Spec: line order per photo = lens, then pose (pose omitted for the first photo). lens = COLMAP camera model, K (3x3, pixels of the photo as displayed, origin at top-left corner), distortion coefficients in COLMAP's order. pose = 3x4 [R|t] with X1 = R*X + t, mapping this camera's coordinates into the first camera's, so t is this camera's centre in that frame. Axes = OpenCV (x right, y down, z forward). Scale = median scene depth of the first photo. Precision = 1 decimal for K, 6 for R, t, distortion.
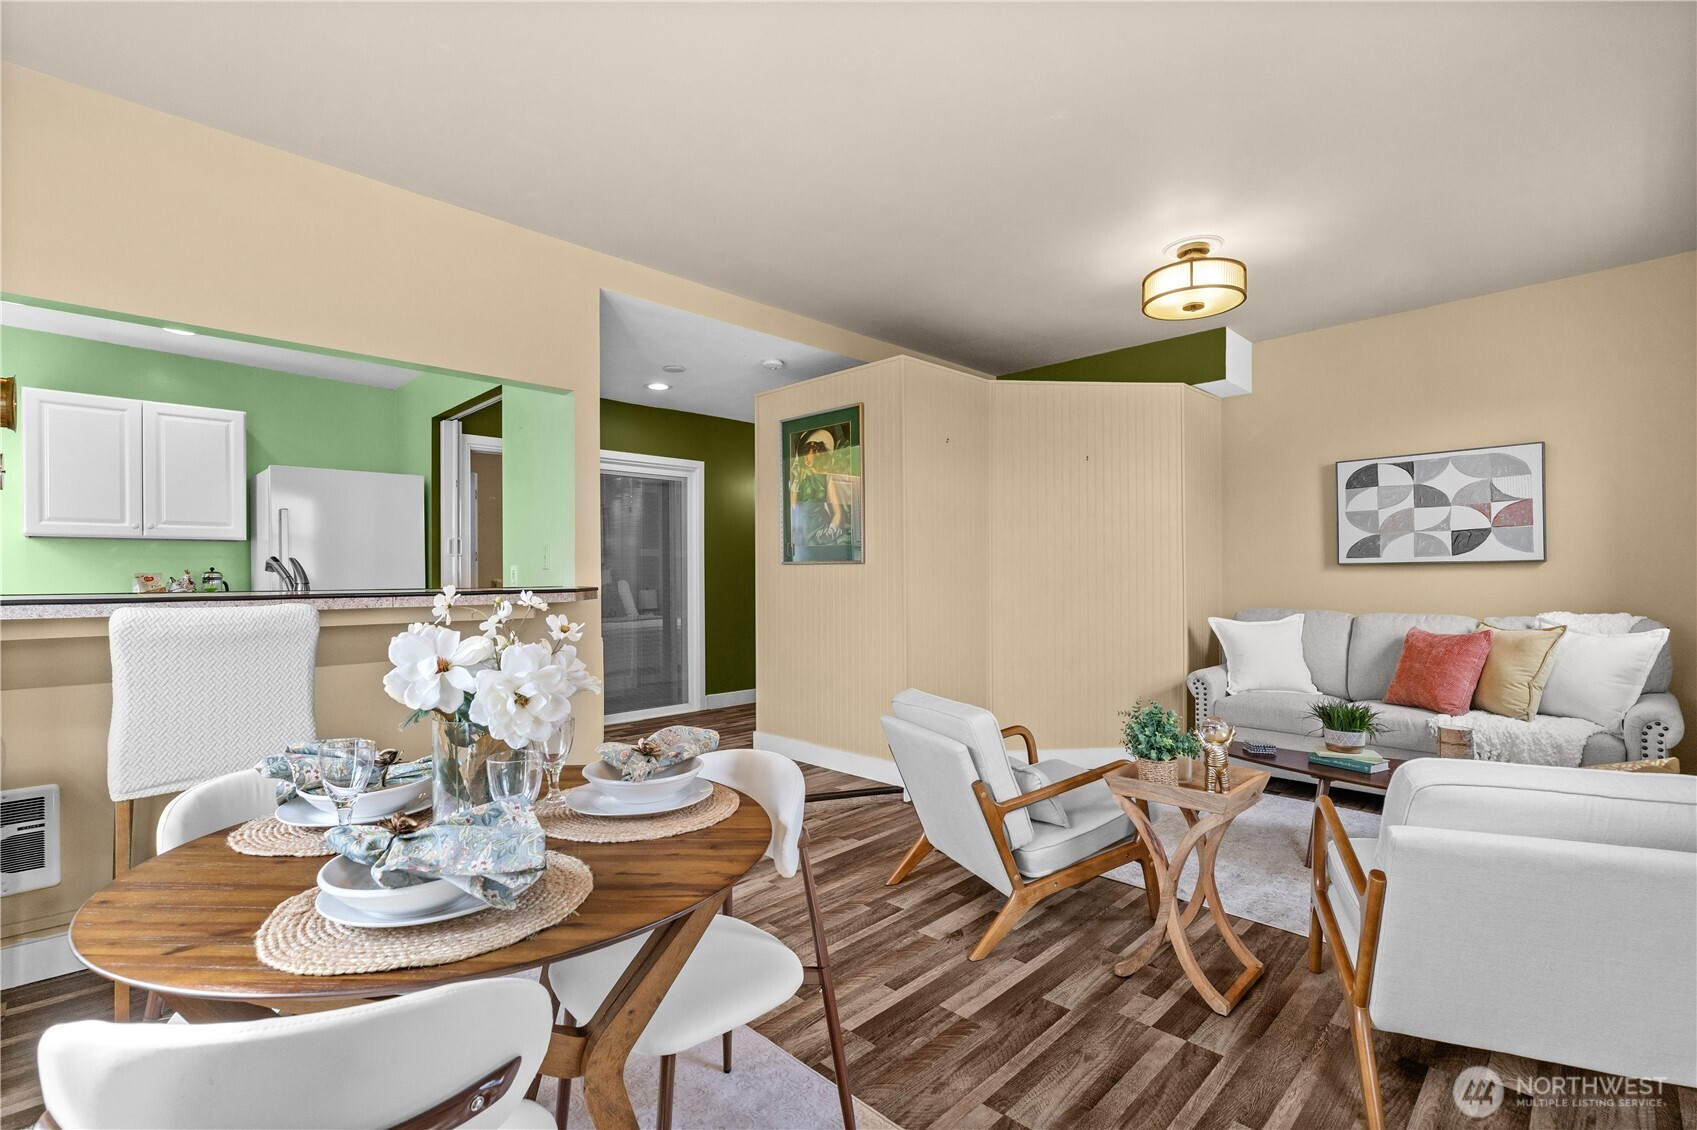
lens RADIAL K [[767.5, 0, 844.8], [0, 767.5, 579.4], [0, 0, 1]] dist [-0.000796, -0.000107]
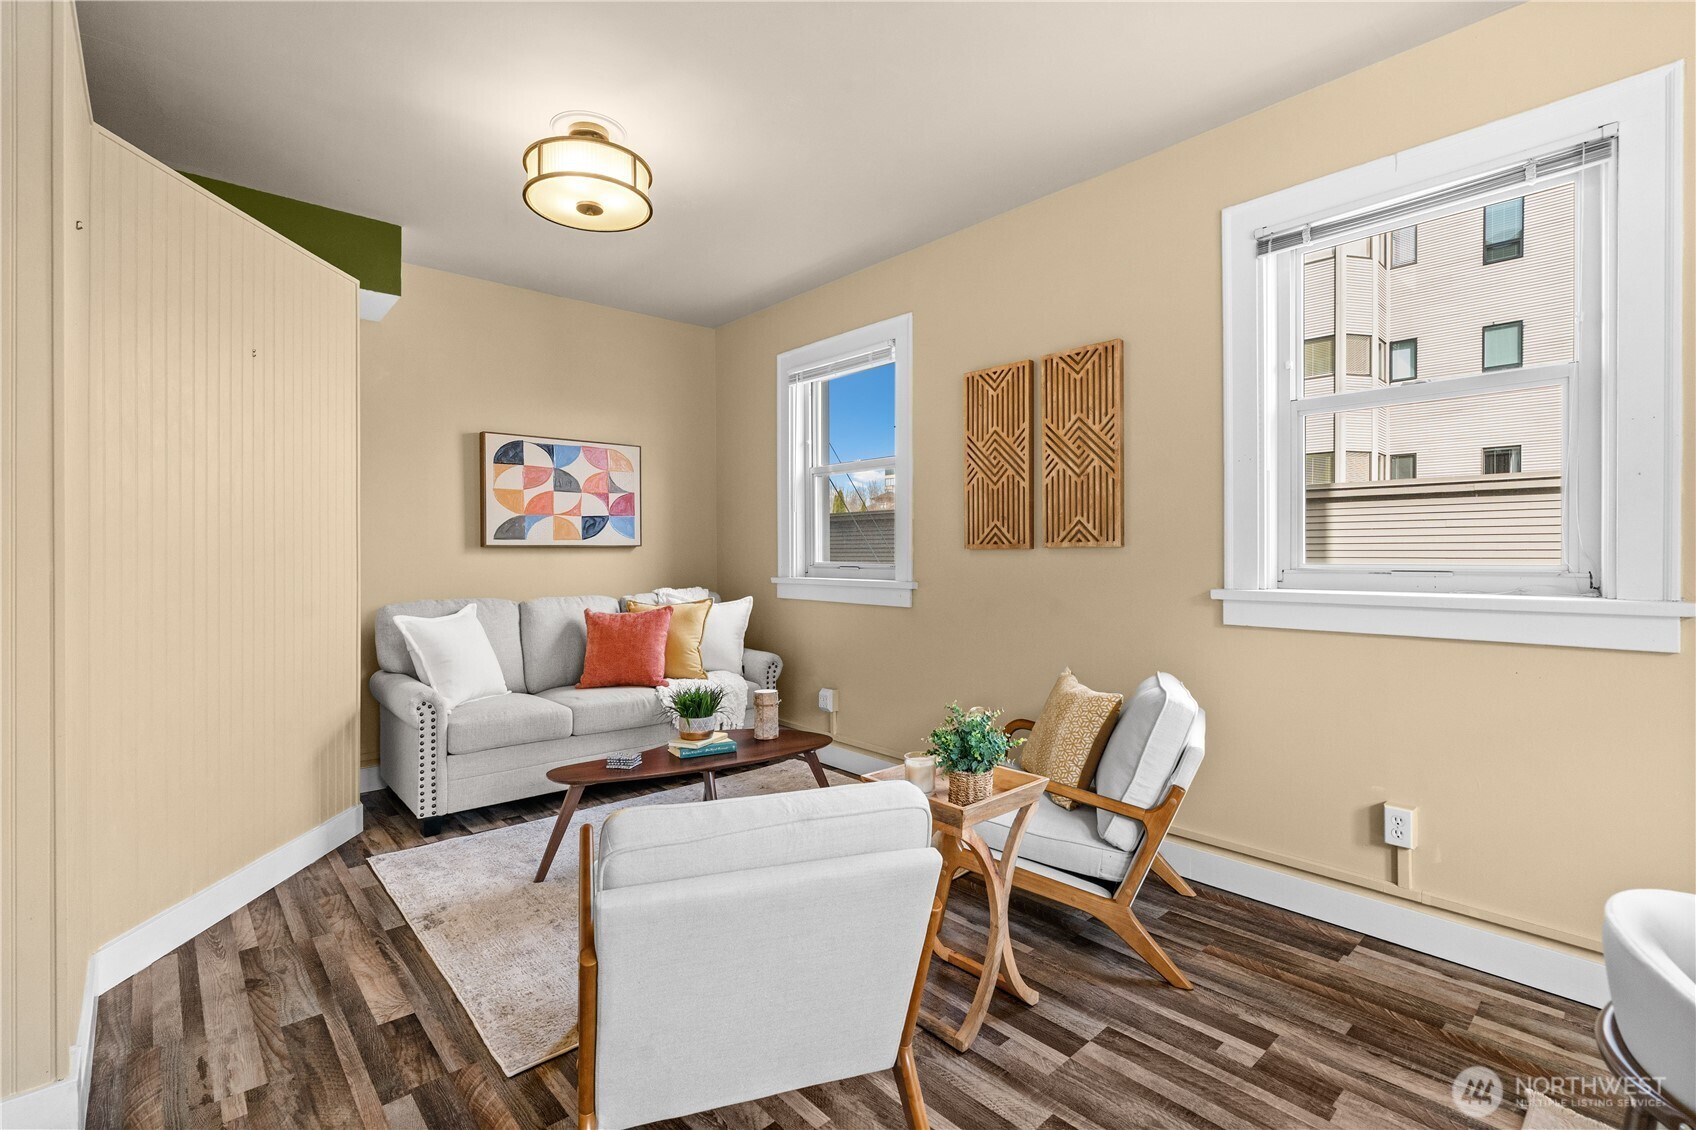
lens RADIAL K [[777.7, 0, 843.7], [0, 777.7, 549.4], [0, 0, 1]] dist [-0.000056, 0.000181]
pose [[0.063662, 0.010599, 0.997915, -0.262301], [0.007053, 0.999914, -0.011070, -0.003070], [-0.997947, 0.007743, 0.063582, 0.585893]]
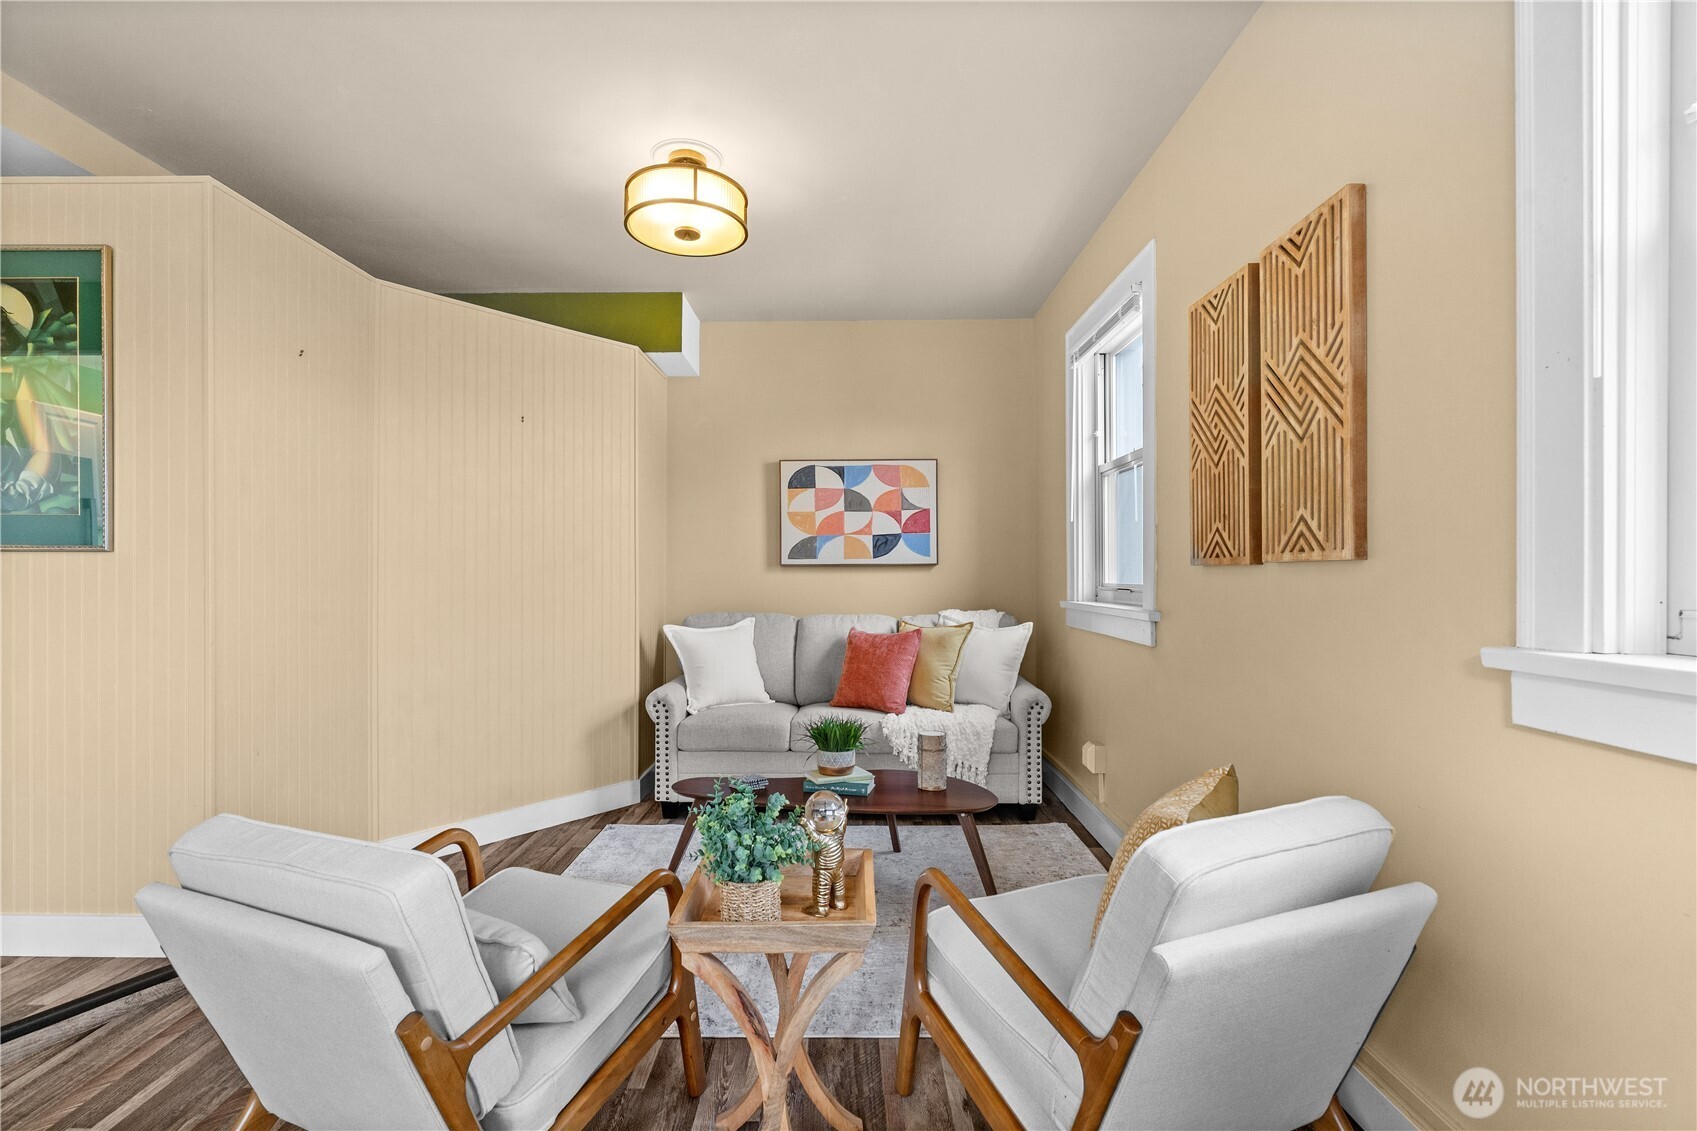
lens RADIAL K [[771.6, 0, 847.3], [0, 771.6, 570.6], [0, 0, 1]] dist [-0.012554, 0.000630]
pose [[0.714068, 0.007659, 0.700034, 0.019726], [0.000514, 0.999934, -0.011465, -0.001766], [-0.700076, 0.008546, 0.714017, 0.269844]]
